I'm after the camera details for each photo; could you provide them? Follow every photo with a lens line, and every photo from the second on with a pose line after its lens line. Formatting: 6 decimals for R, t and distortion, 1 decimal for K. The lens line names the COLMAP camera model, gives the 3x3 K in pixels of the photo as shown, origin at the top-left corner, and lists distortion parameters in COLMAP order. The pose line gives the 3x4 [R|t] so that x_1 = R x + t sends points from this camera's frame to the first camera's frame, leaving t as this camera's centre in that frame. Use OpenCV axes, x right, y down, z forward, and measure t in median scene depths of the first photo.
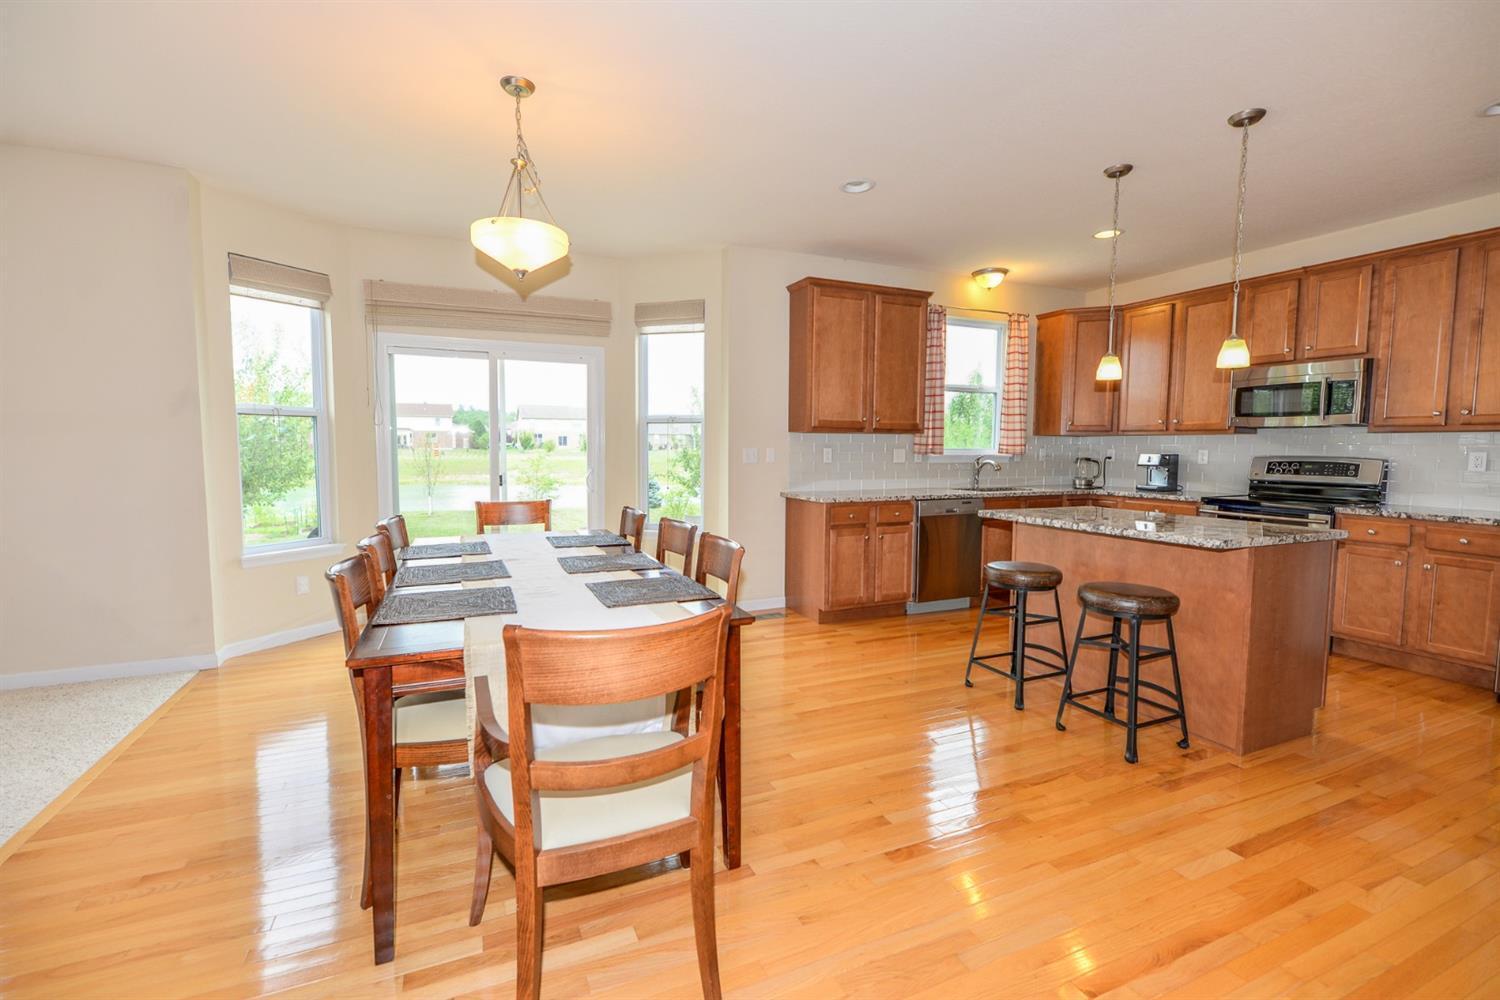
lens RADIAL K [[639.3, 0, 743.1], [0, 639.3, 496.9], [0, 0, 1]] dist [-0.003758, 0.000499]
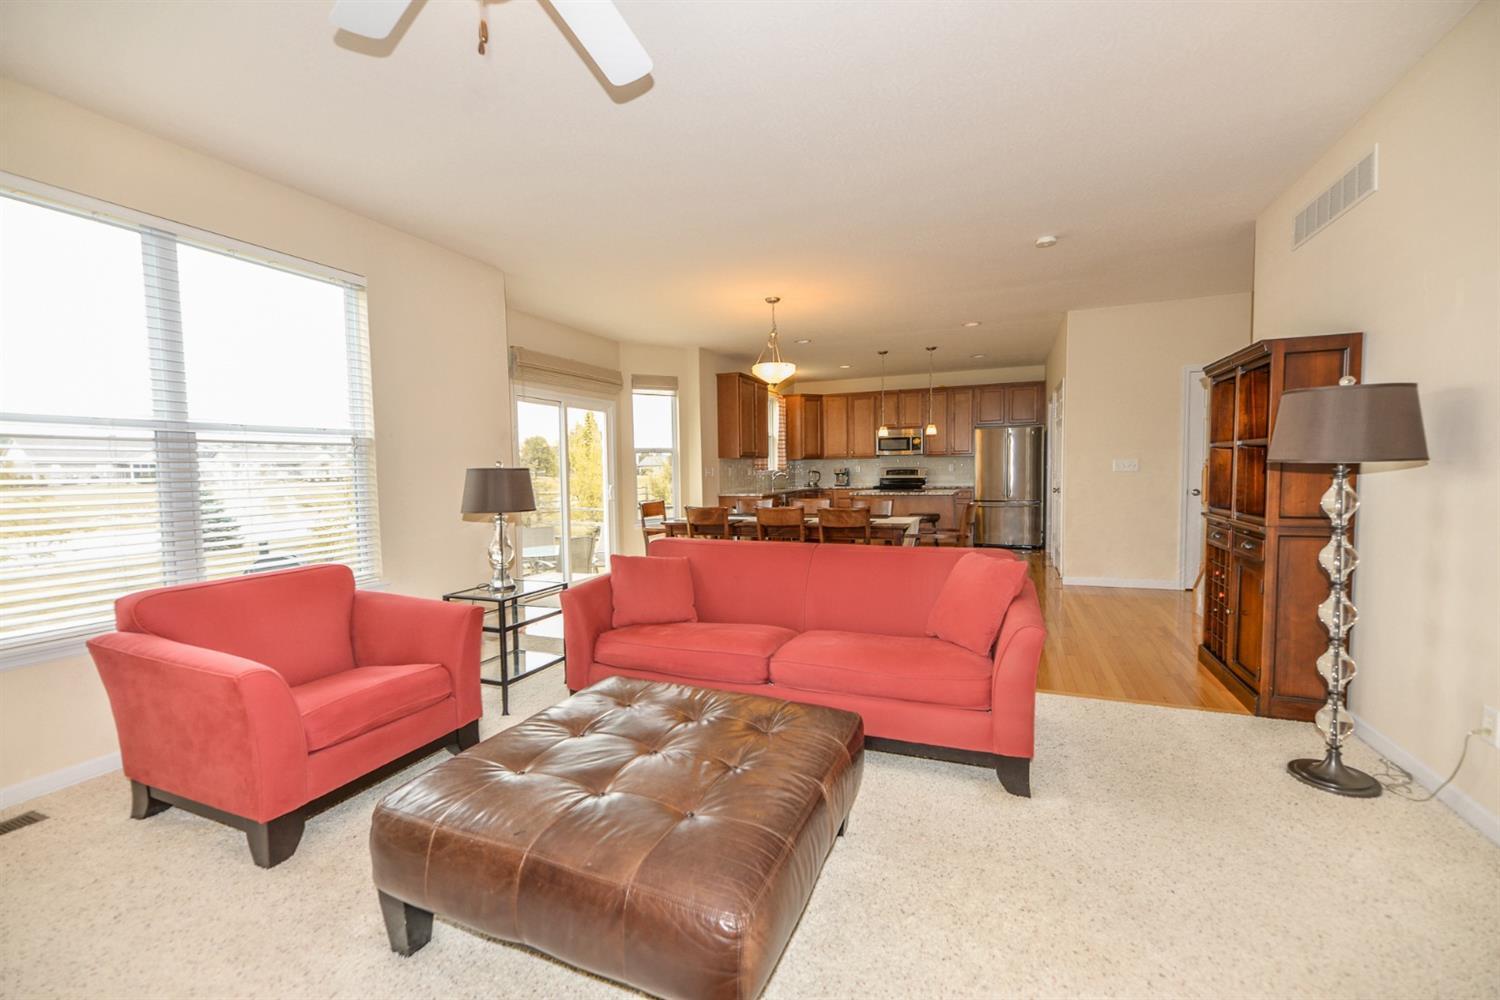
lens RADIAL K [[607.1, 0, 741.8], [0, 607.1, 504.9], [0, 0, 1]] dist [-0.001326, 0.000254]
pose [[0.723057, -0.057925, 0.688356, -1.041759], [0.075658, 0.997124, 0.004435, 0.019794], [-0.686633, 0.048873, 0.725360, -0.212862]]
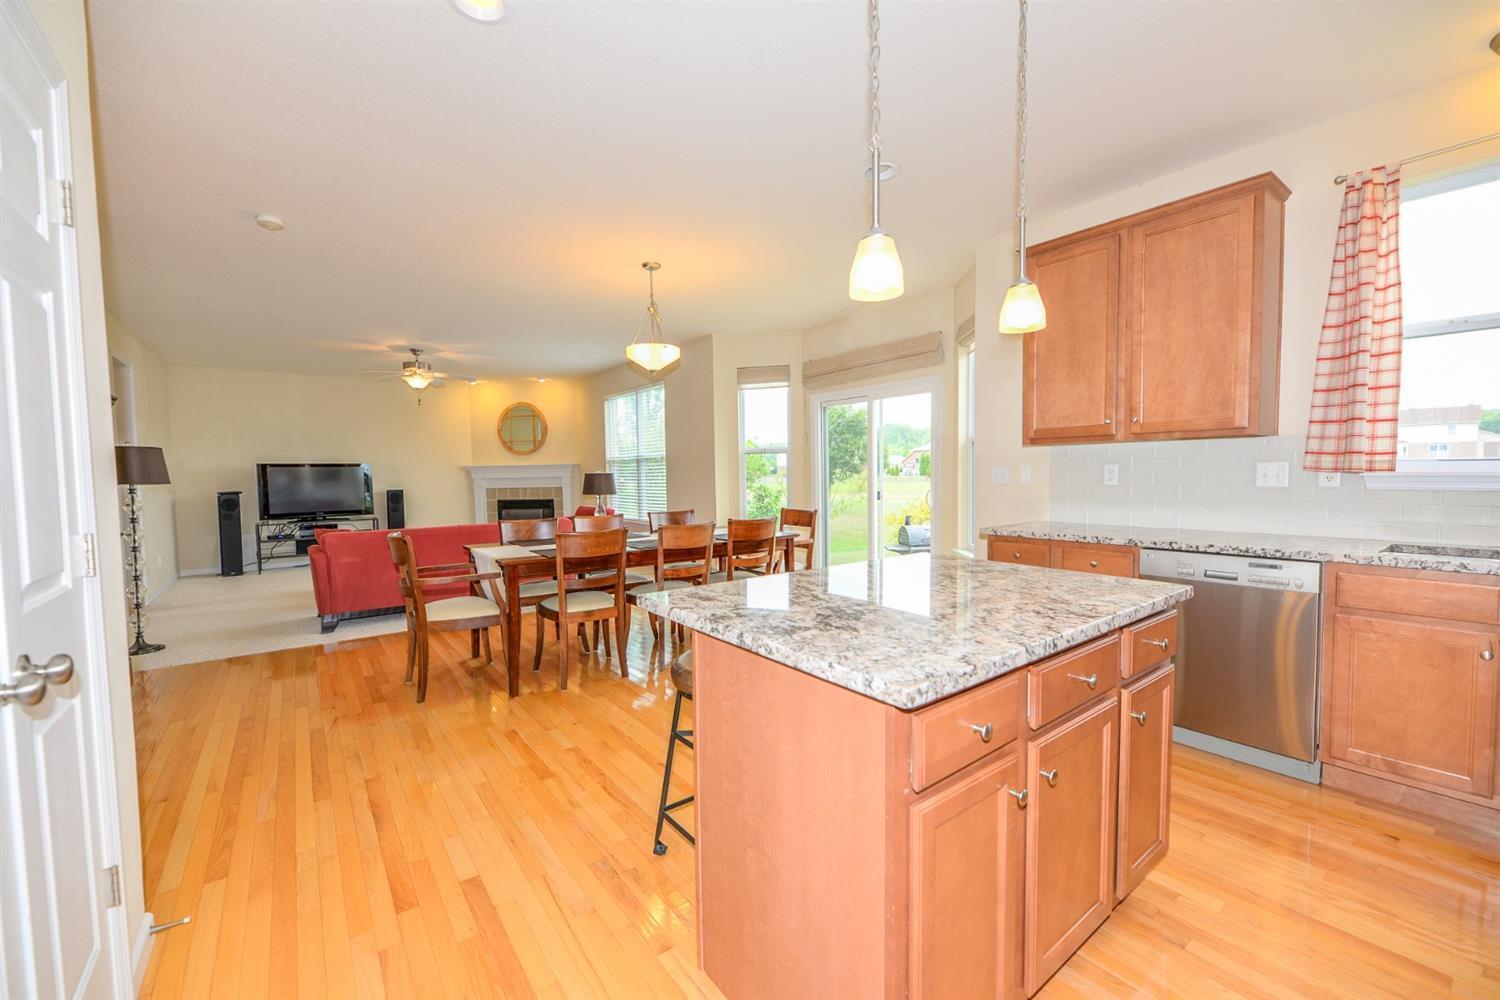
lens RADIAL K [[607.1, 0, 748.4], [0, 607.1, 500.2], [0, 0, 1]] dist [-0.001326, 0.000254]
pose [[0.230683, 0.038836, -0.972254, 0.742512], [-0.062097, 0.997754, 0.025121, -0.031288], [0.971045, 0.054579, 0.232577, 0.492283]]
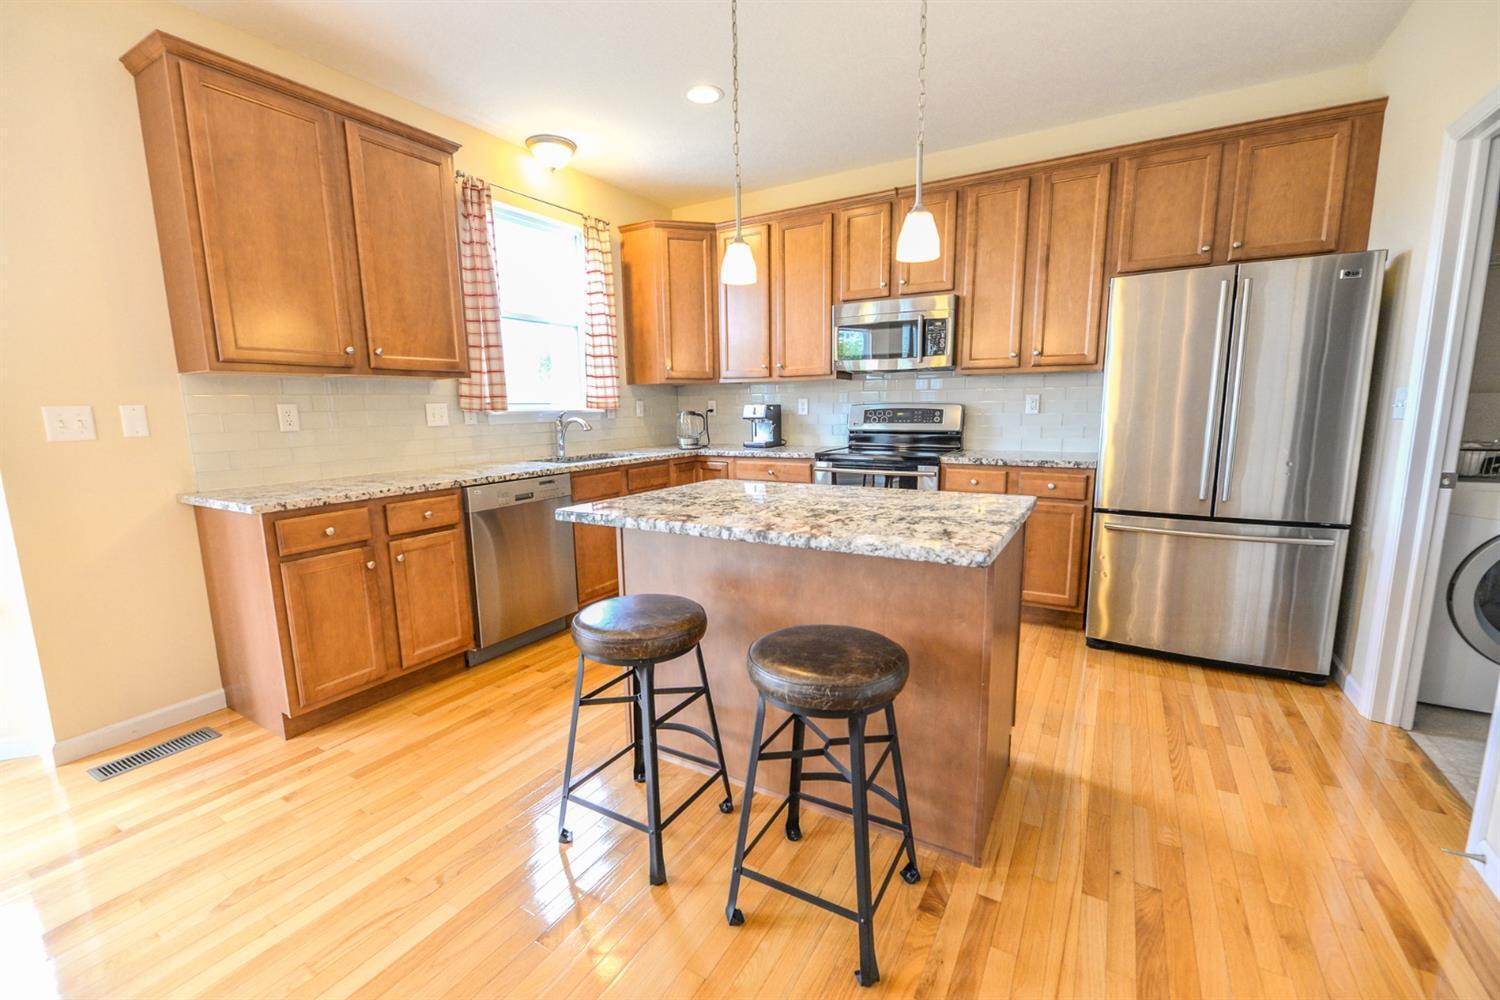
lens RADIAL K [[607.1, 0, 743.3], [0, 607.1, 502.8], [0, 0, 1]] dist [-0.001326, 0.000254]
pose [[0.813430, -0.110253, 0.571118, 0.155571], [0.065203, 0.992967, 0.098823, -0.019679], [-0.577996, -0.043147, 0.814898, 0.370015]]
